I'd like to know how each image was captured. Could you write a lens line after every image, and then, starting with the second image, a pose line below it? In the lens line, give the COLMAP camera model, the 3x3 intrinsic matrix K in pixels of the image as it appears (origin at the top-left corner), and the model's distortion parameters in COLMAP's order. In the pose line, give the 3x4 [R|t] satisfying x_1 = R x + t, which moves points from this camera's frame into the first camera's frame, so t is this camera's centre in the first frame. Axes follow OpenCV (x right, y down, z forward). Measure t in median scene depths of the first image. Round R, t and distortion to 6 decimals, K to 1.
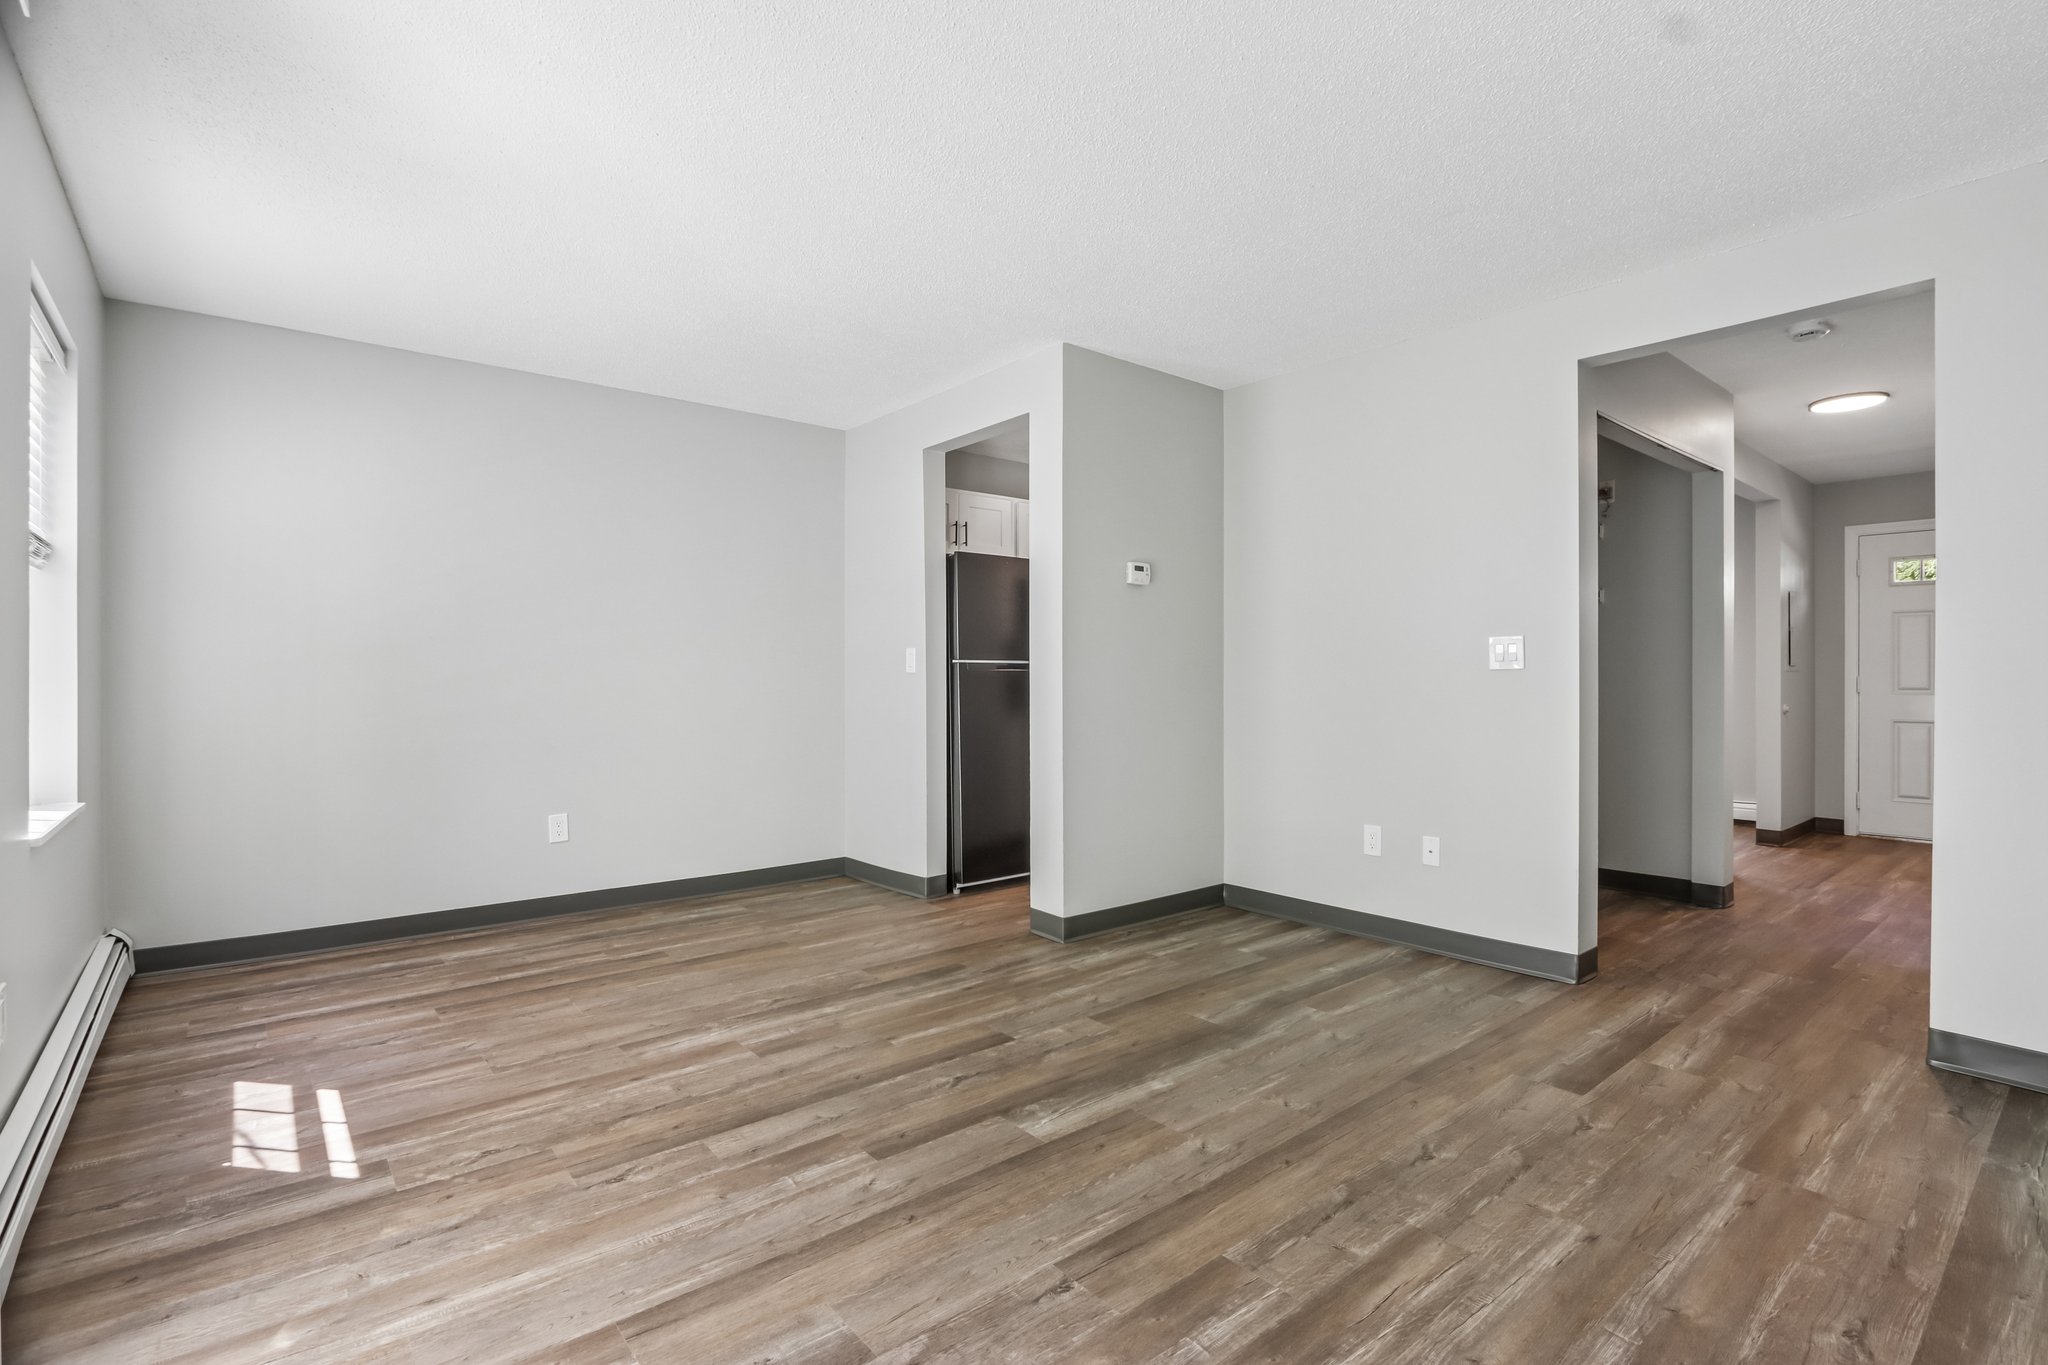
lens RADIAL K [[937.7, 0, 1024.0], [0, 937.7, 682.5], [0, 0, 1]] dist [-0.017544, 0.000187]
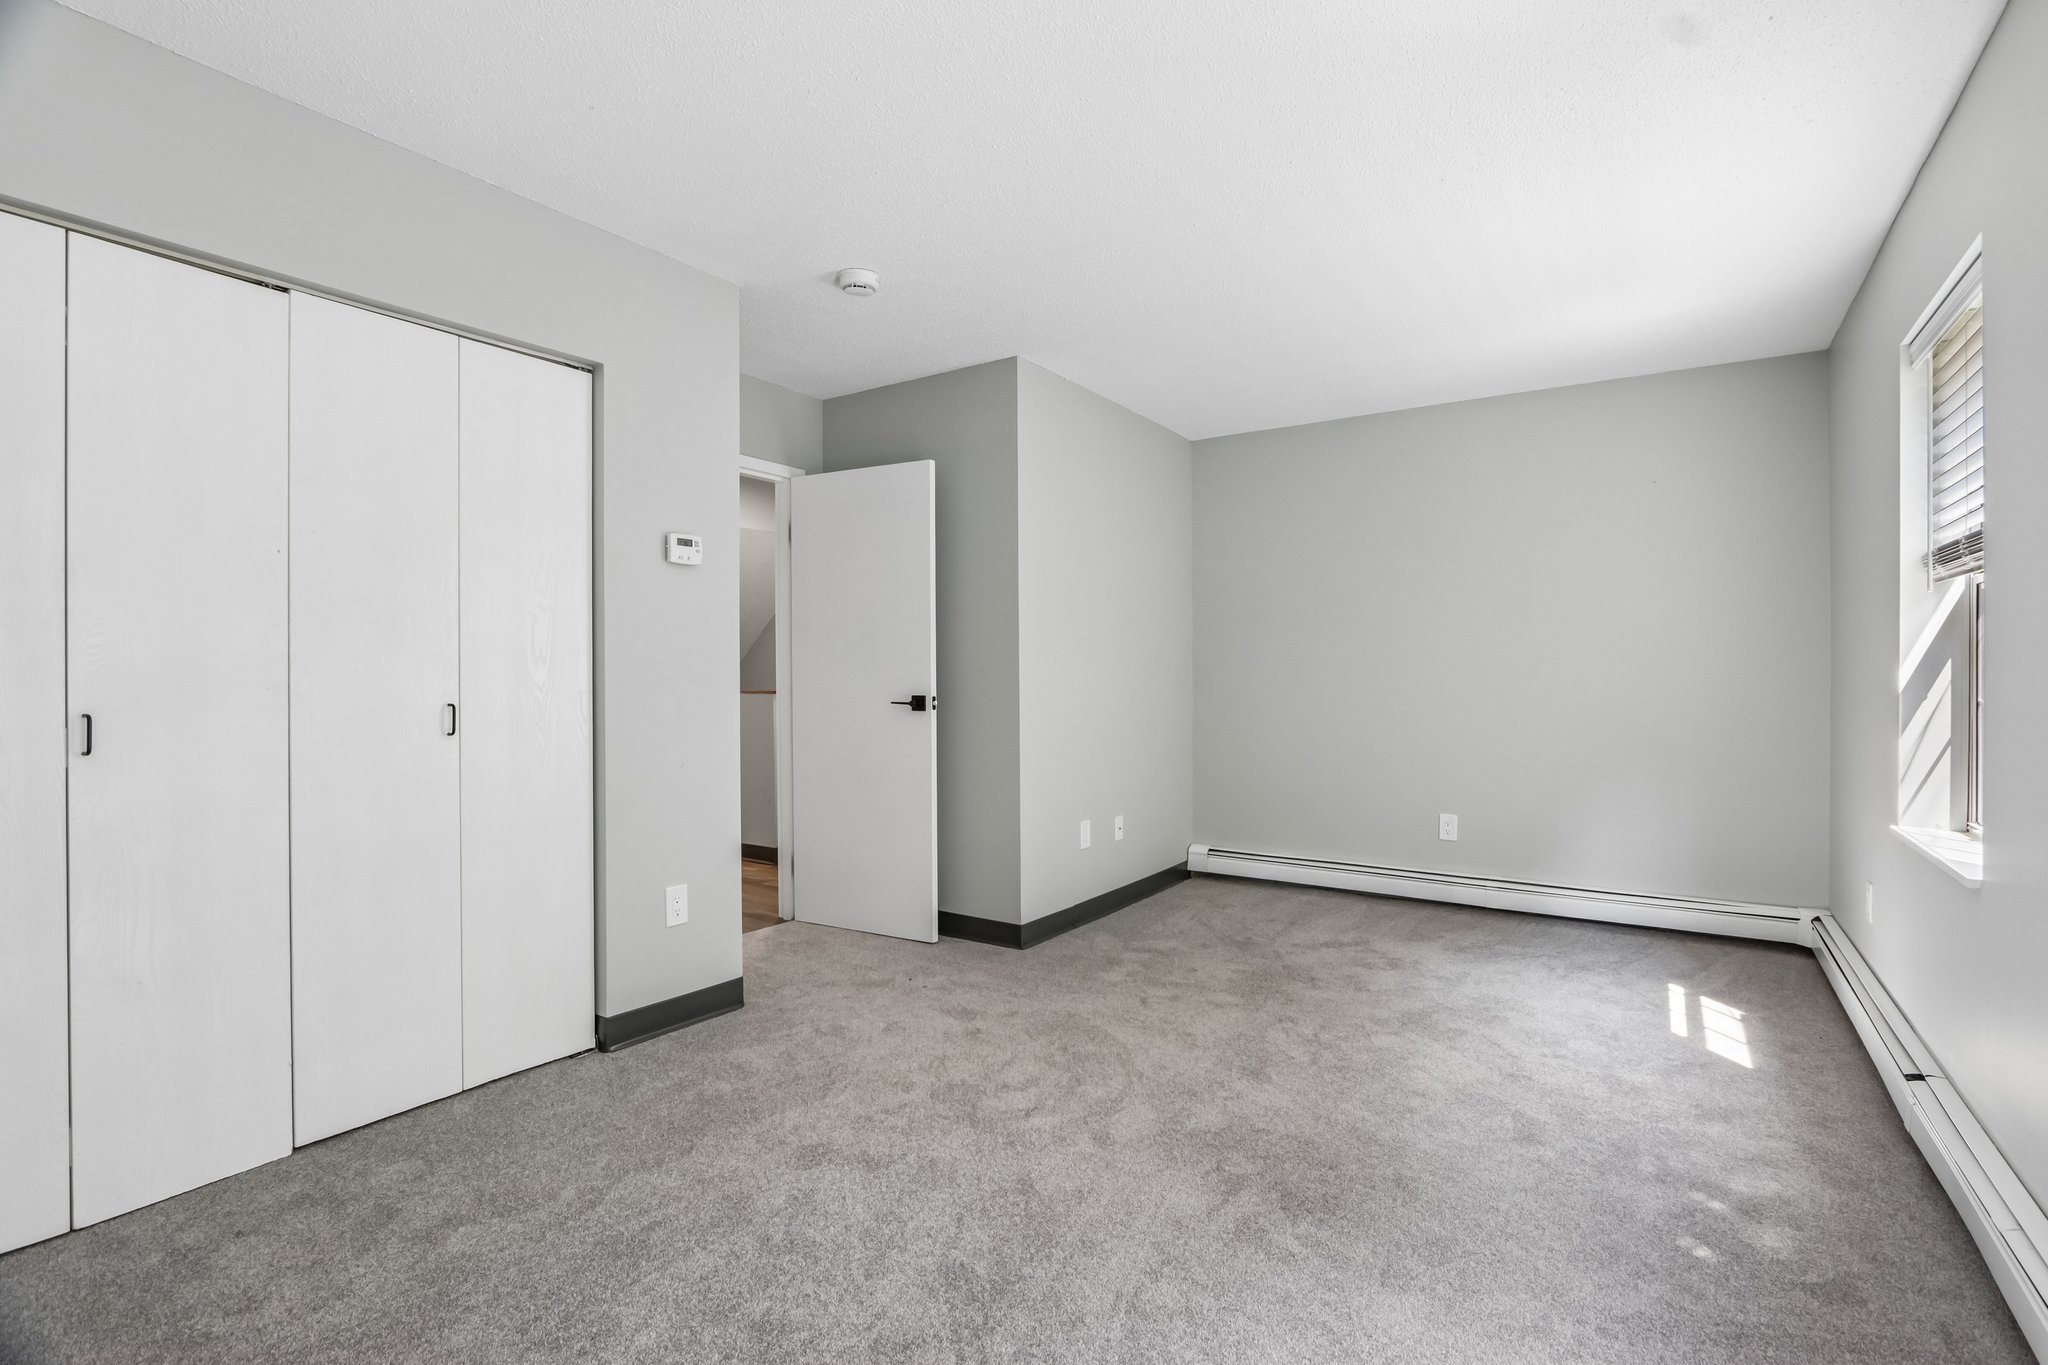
lens RADIAL K [[951.5, 0, 1024.0], [0, 951.5, 682.5], [0, 0, 1]] dist [-0.009776, 0.000189]
pose [[-0.284909, -0.010716, 0.958495, -1.537910], [-0.002389, 0.999942, 0.010469, -0.024061], [-0.958552, 0.000693, -0.284918, 1.975359]]
